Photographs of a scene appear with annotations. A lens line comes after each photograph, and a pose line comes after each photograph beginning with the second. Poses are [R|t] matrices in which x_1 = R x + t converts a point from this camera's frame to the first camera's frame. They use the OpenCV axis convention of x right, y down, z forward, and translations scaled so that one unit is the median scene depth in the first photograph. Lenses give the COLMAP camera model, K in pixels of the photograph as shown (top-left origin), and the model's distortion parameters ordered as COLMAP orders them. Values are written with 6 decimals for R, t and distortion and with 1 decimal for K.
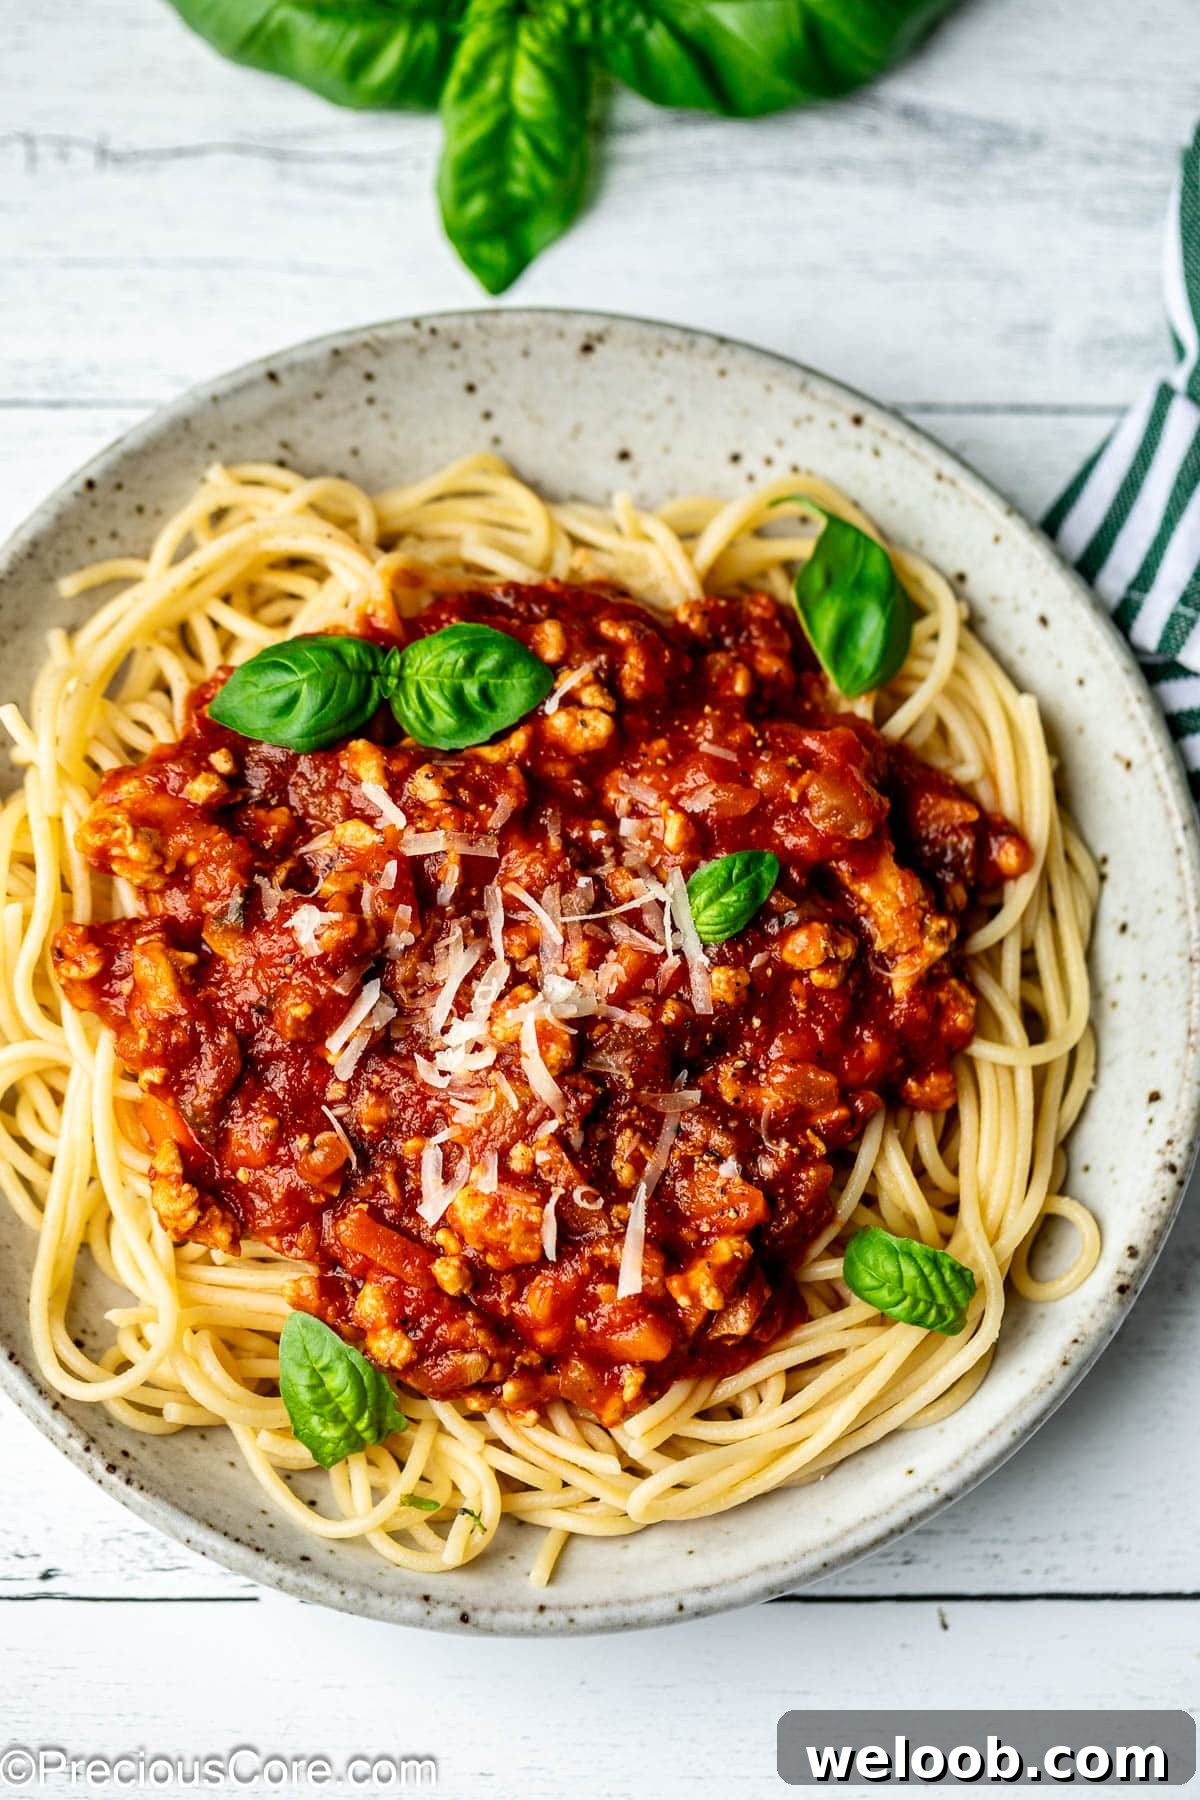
lens RADIAL K [[5693.4, 0, 633.0], [0, 5693.4, 973.0], [0, 0, 1]] dist [0.203027, 0.000000]
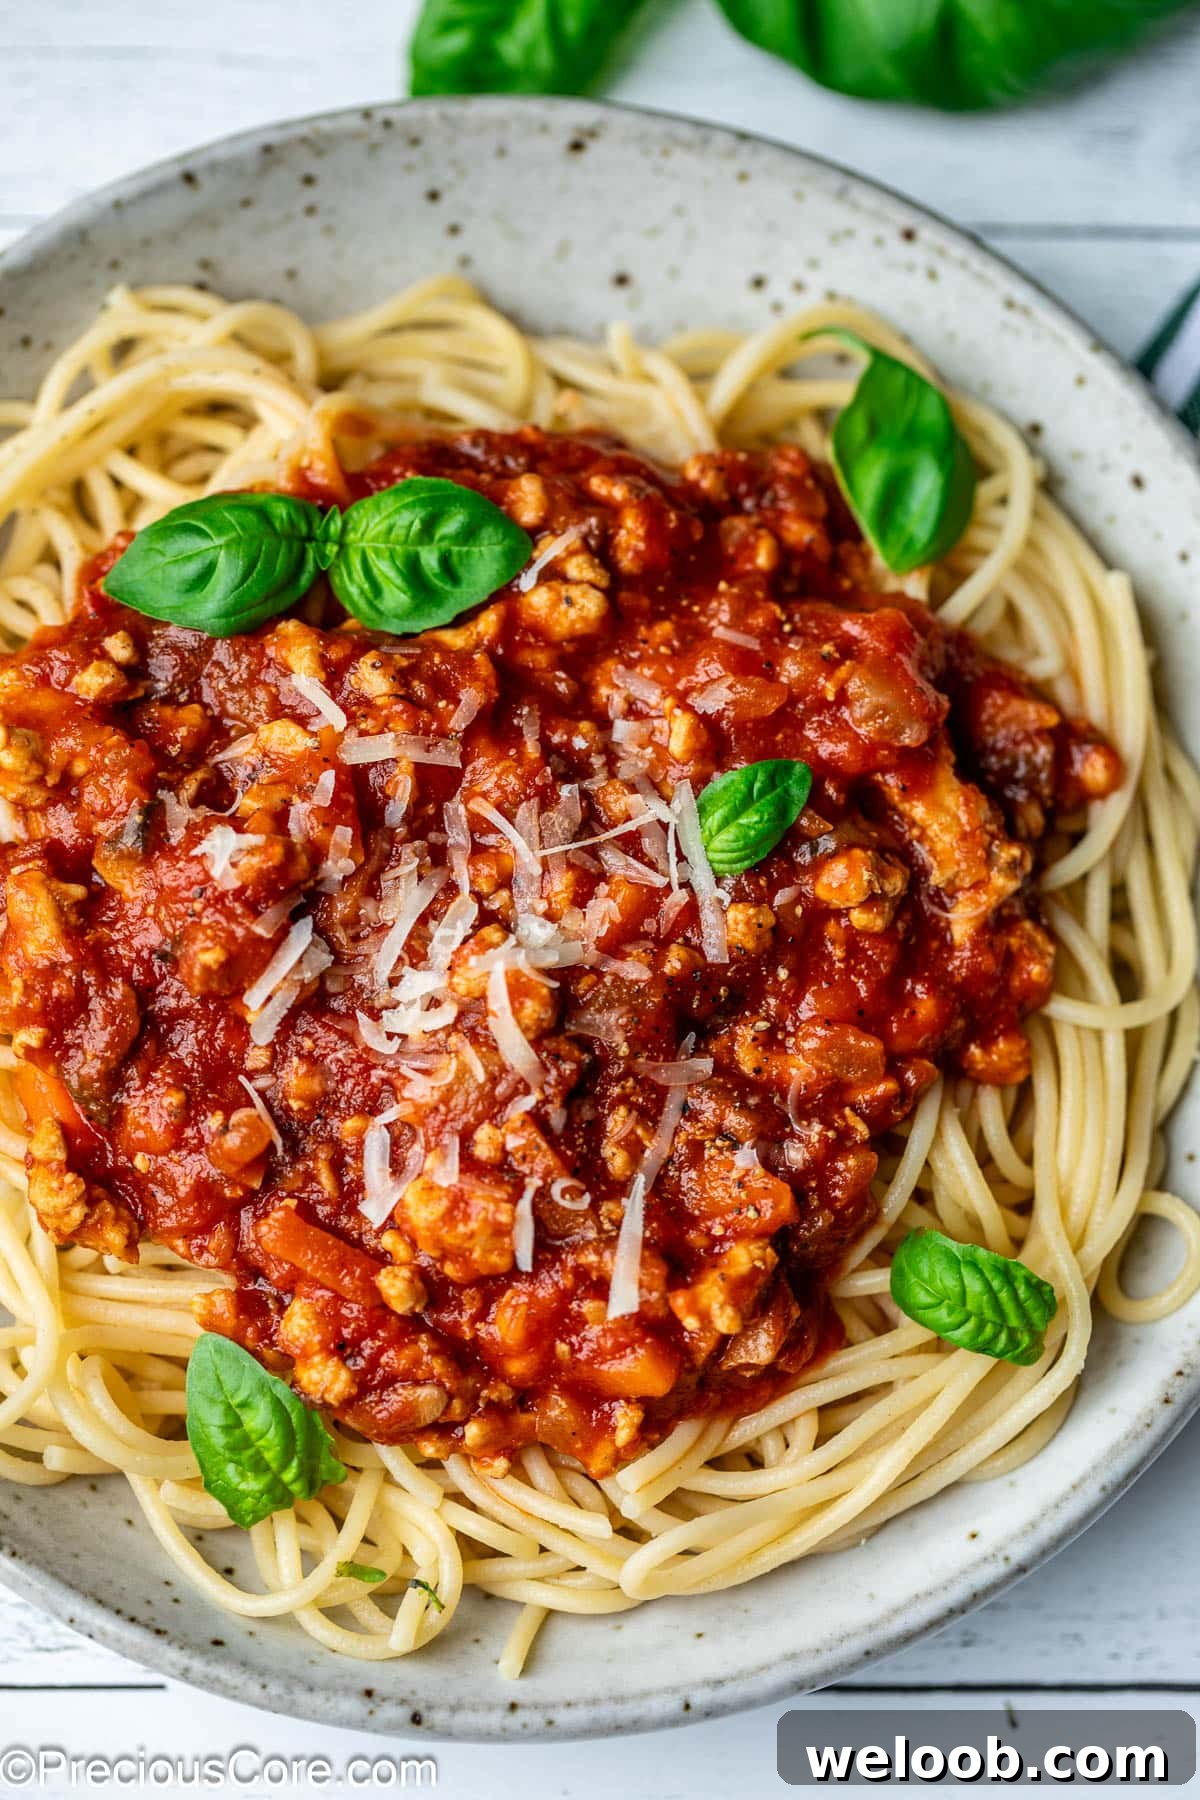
lens RADIAL K [[5693.4, 0, 596.1], [0, 5693.4, 900.9], [0, 0, 1]] dist [0.203027, 0.000000]
pose [[0.999963, 0.003180, -0.008036, 0.001741], [-0.003239, 0.999968, -0.007372, 0.004327], [0.008012, 0.007398, 0.999941, 0.195842]]
